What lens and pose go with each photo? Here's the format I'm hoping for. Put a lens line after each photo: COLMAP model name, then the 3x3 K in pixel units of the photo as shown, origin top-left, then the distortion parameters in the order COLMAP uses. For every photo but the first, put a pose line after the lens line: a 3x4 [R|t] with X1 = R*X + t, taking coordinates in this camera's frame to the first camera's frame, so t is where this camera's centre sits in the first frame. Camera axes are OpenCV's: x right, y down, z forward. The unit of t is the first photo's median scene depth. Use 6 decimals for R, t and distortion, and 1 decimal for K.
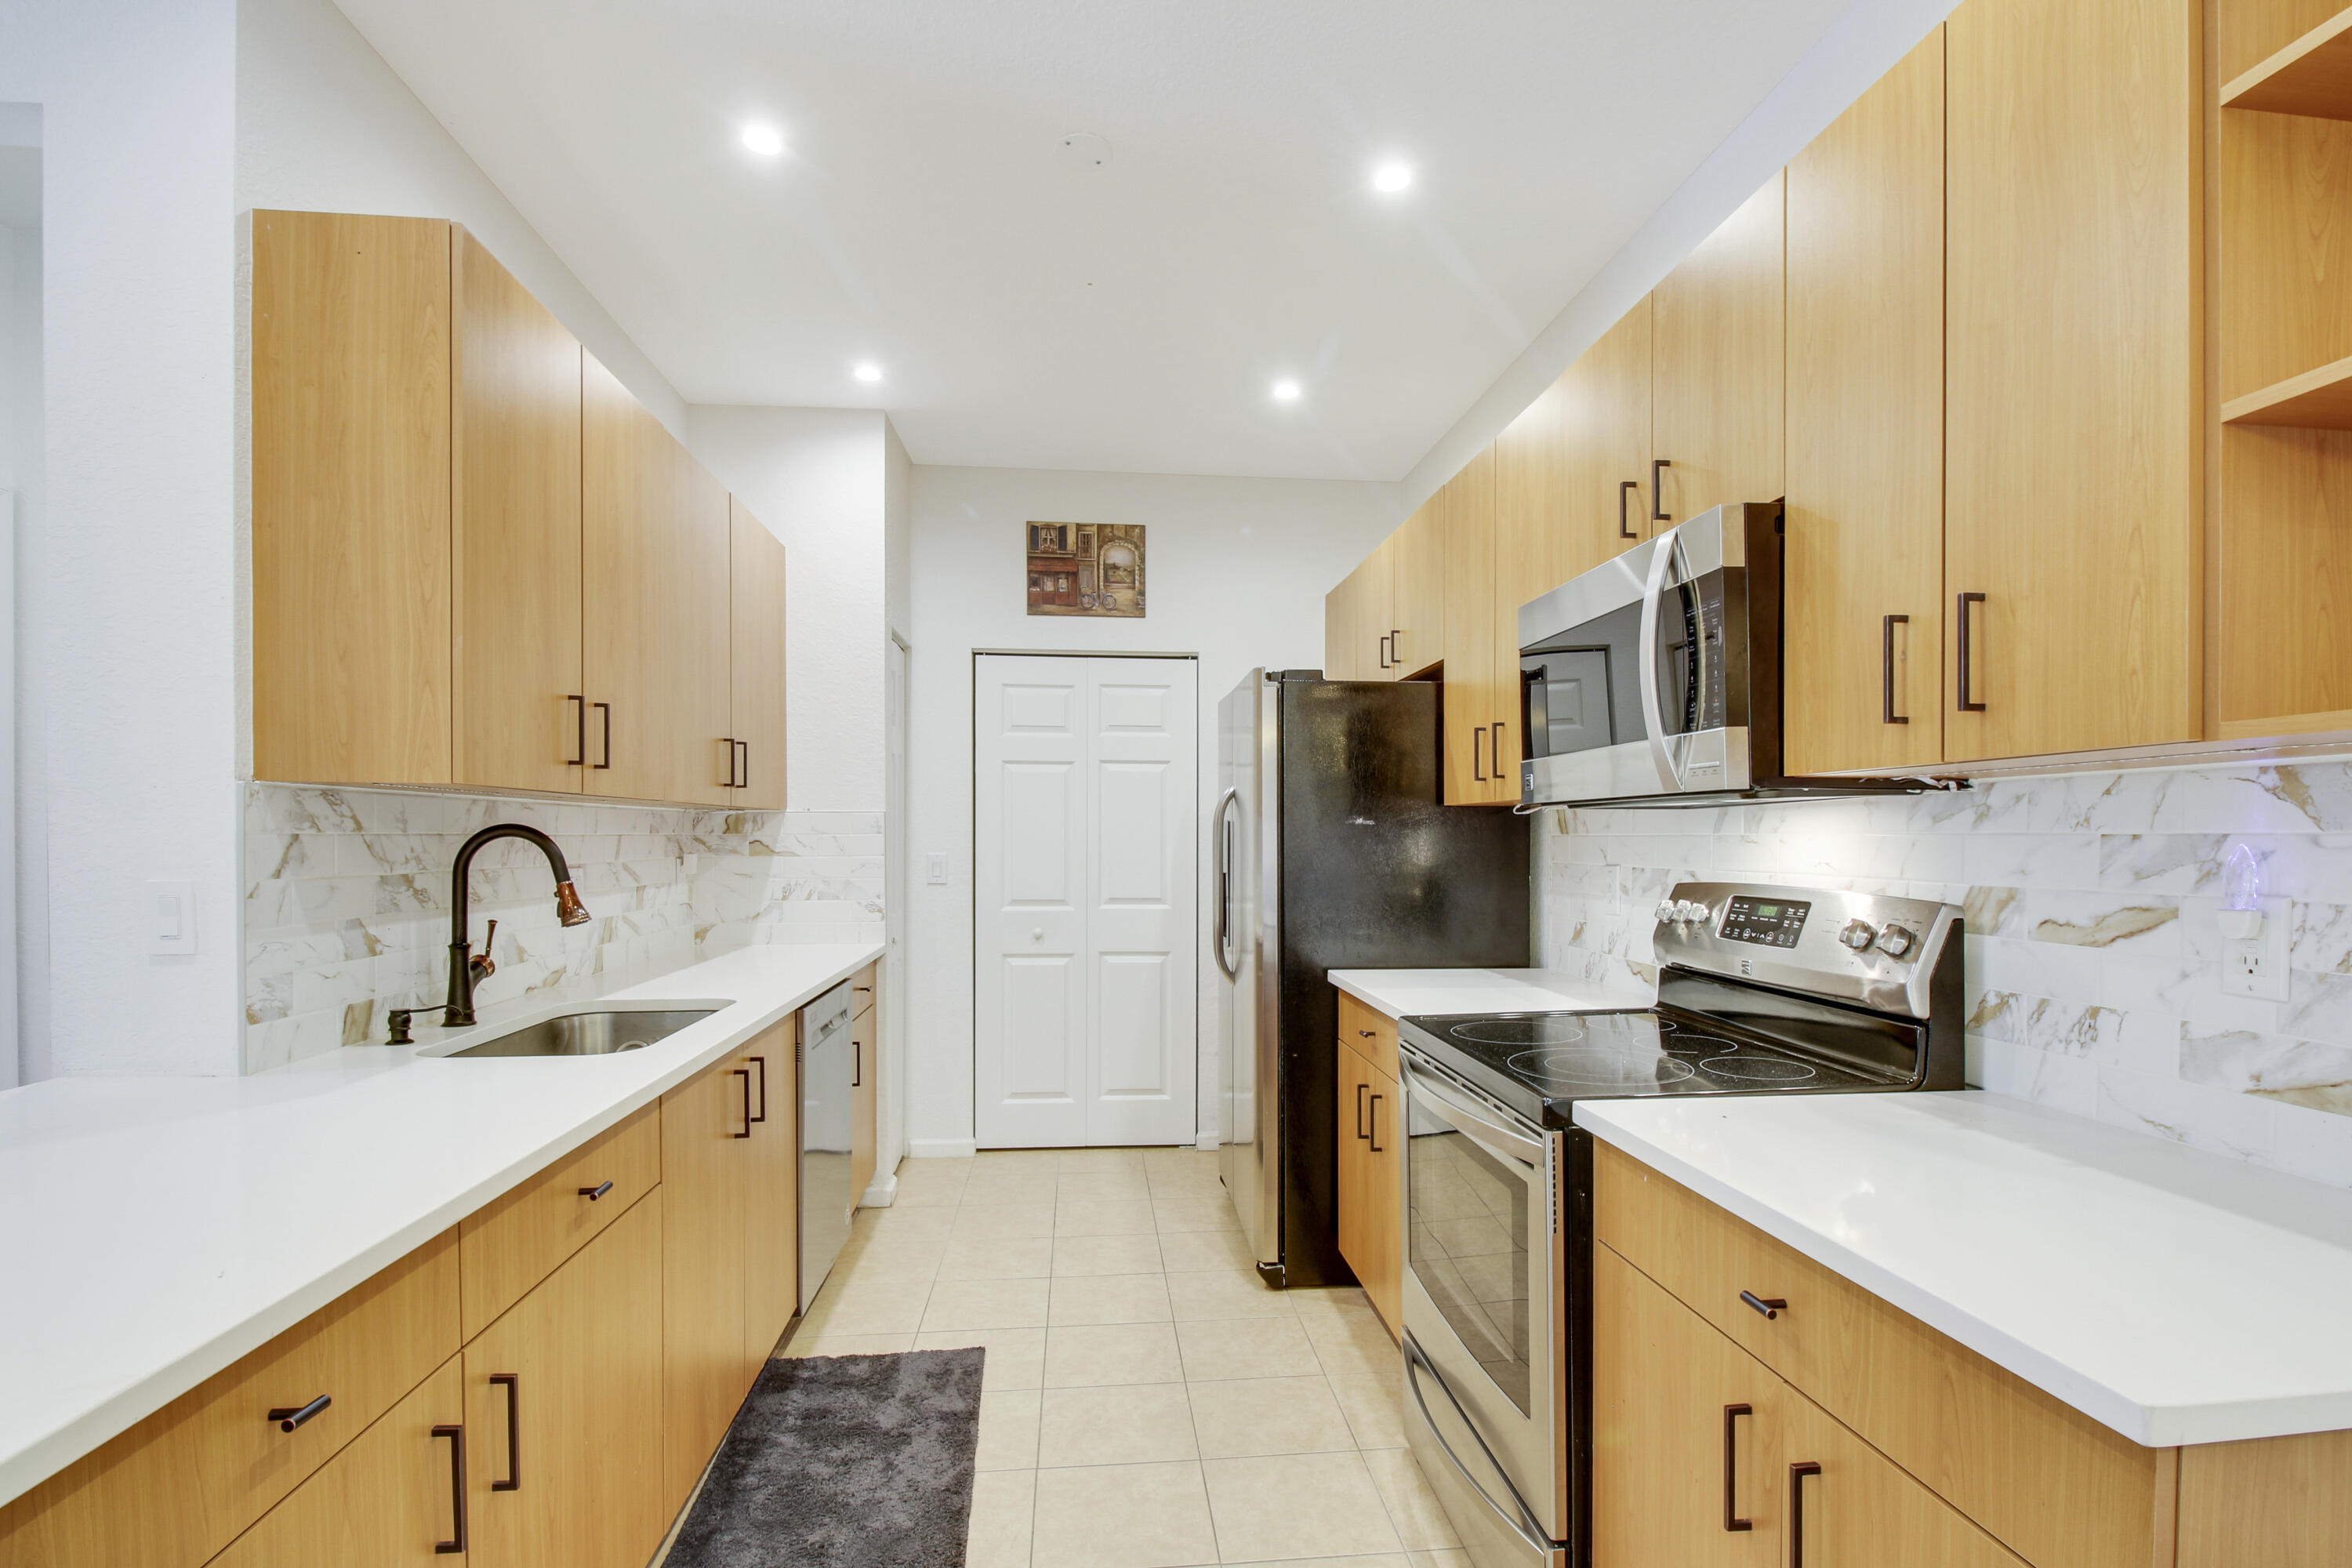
lens RADIAL K [[1143.1, 0, 1179.0], [0, 1143.1, 839.5], [0, 0, 1]] dist [-0.005549, -0.002332]
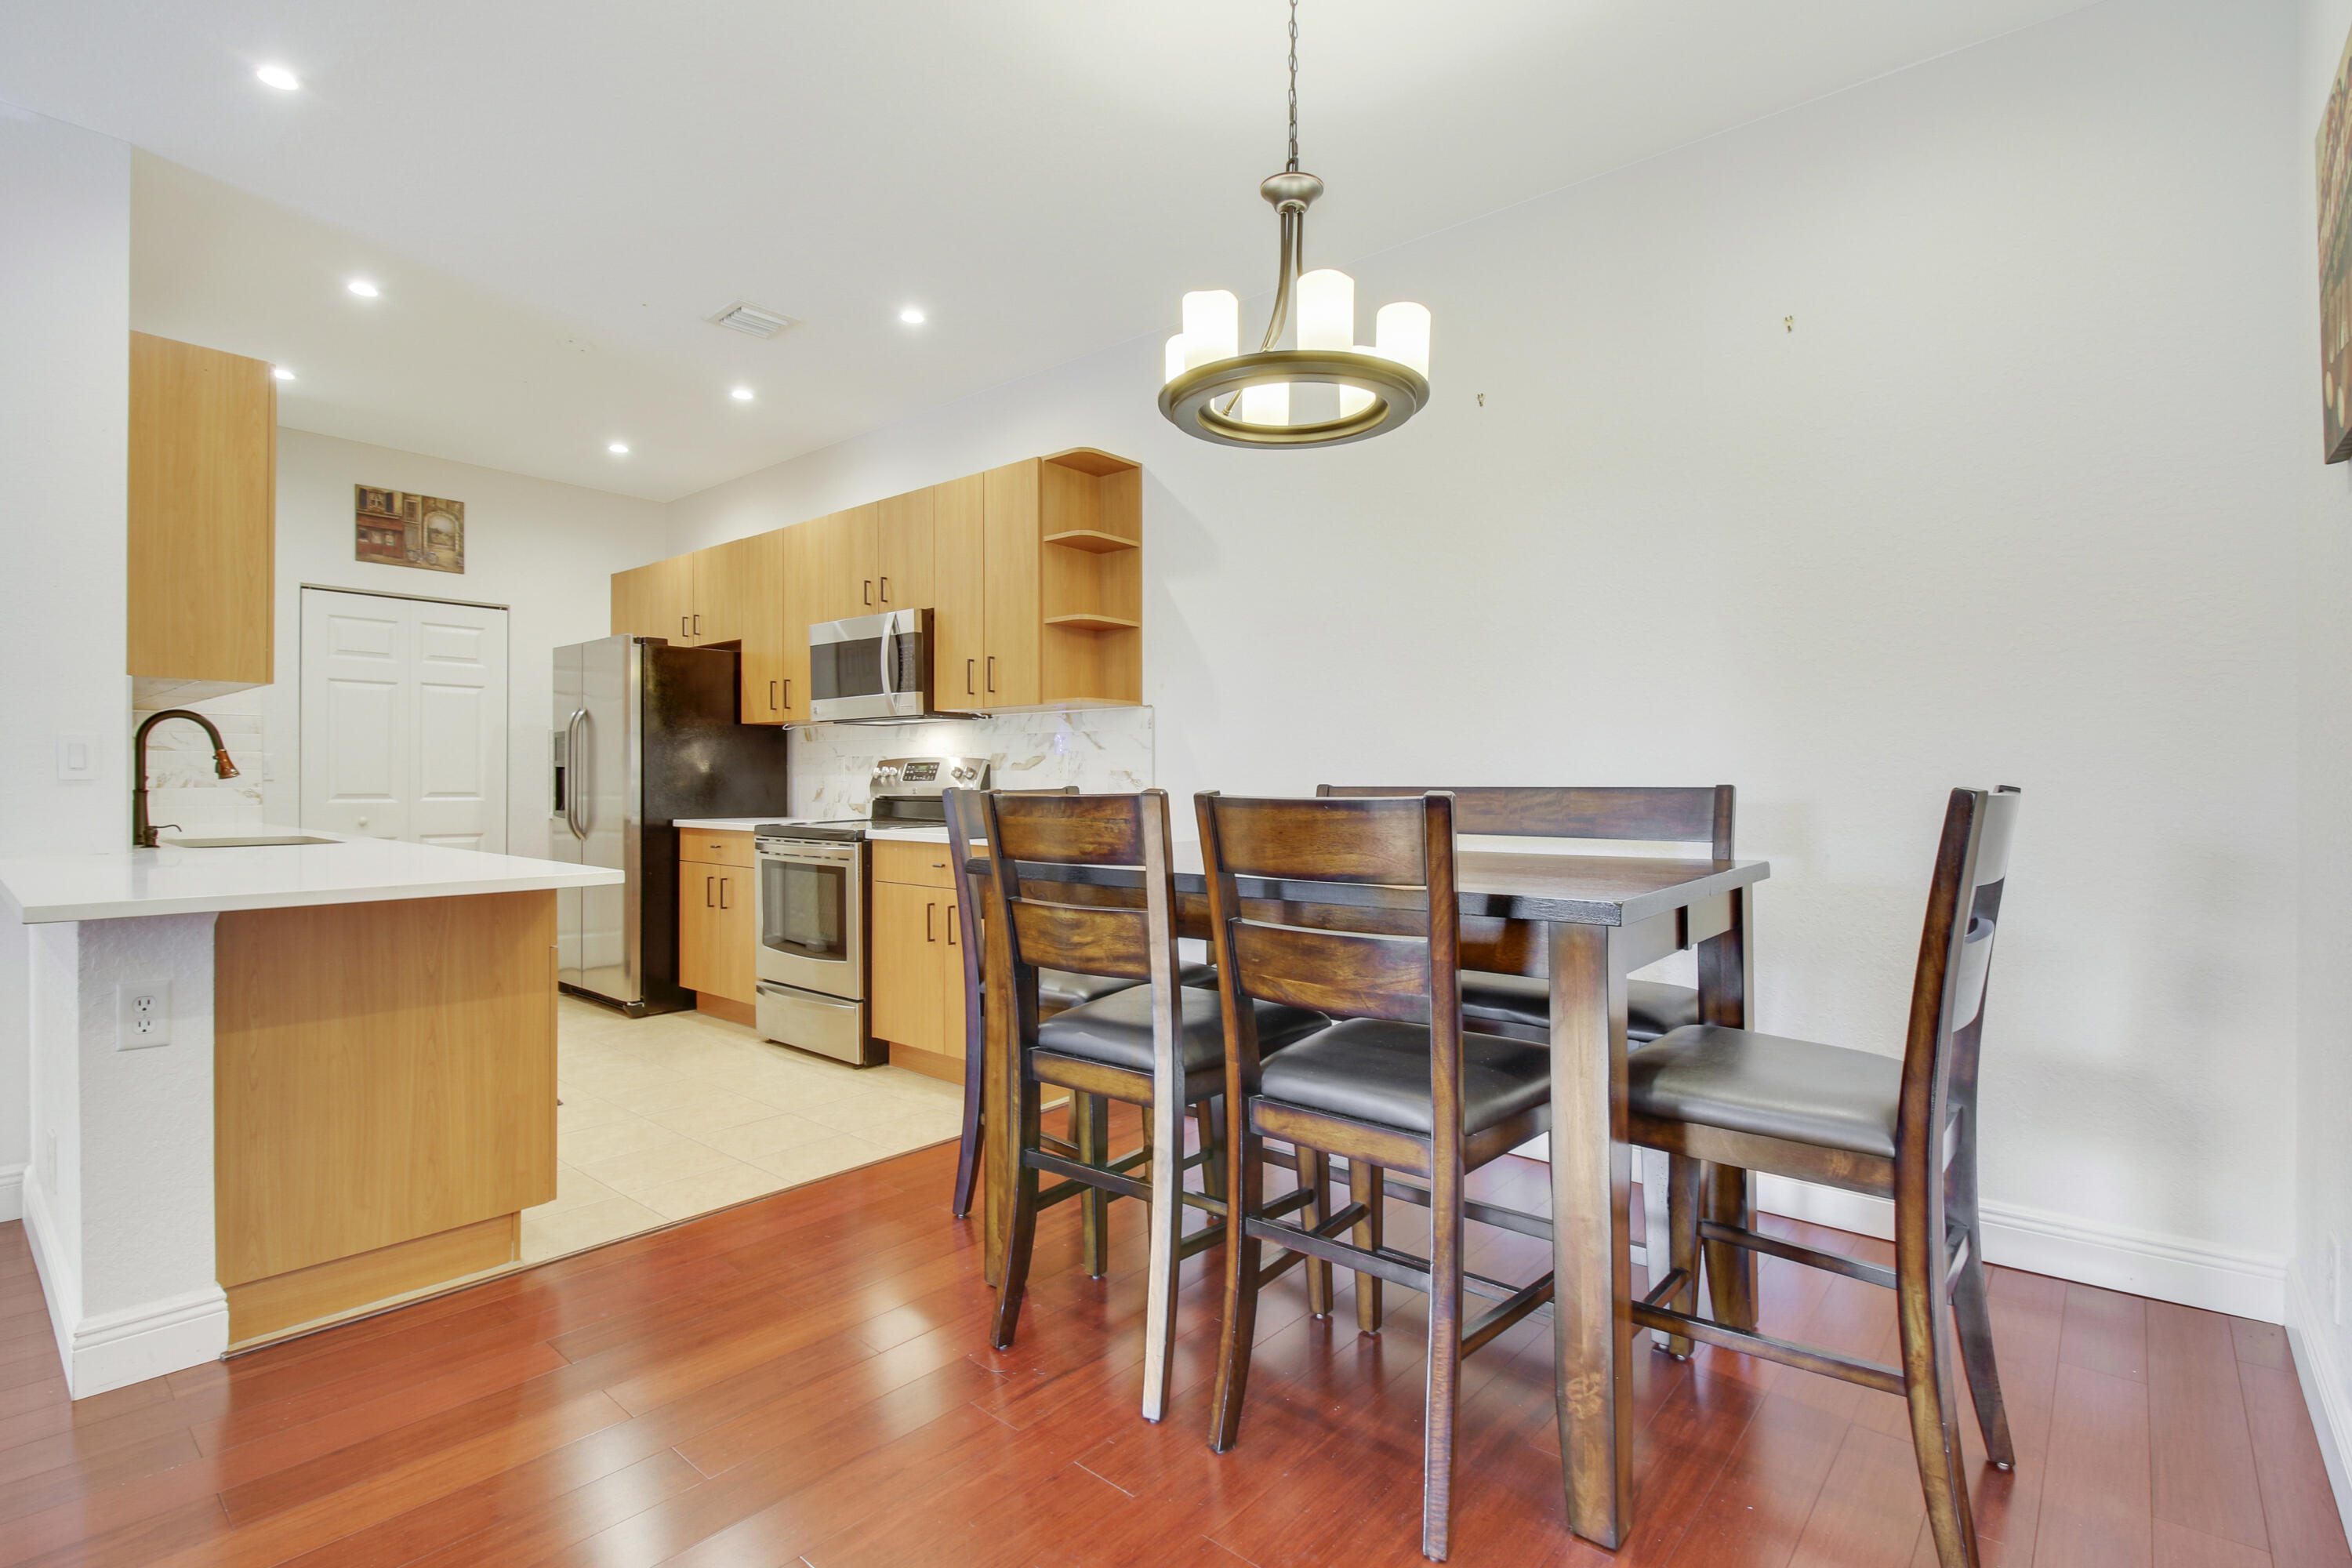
lens RADIAL K [[1143.1, 0, 1170.5], [0, 1143.1, 791.2], [0, 0, 1]] dist [-0.005549, -0.002332]
pose [[0.731520, -0.006053, 0.681793, -0.652446], [-0.000306, 0.999958, 0.009206, 0.078986], [-0.681820, -0.006943, 0.731487, -0.980727]]
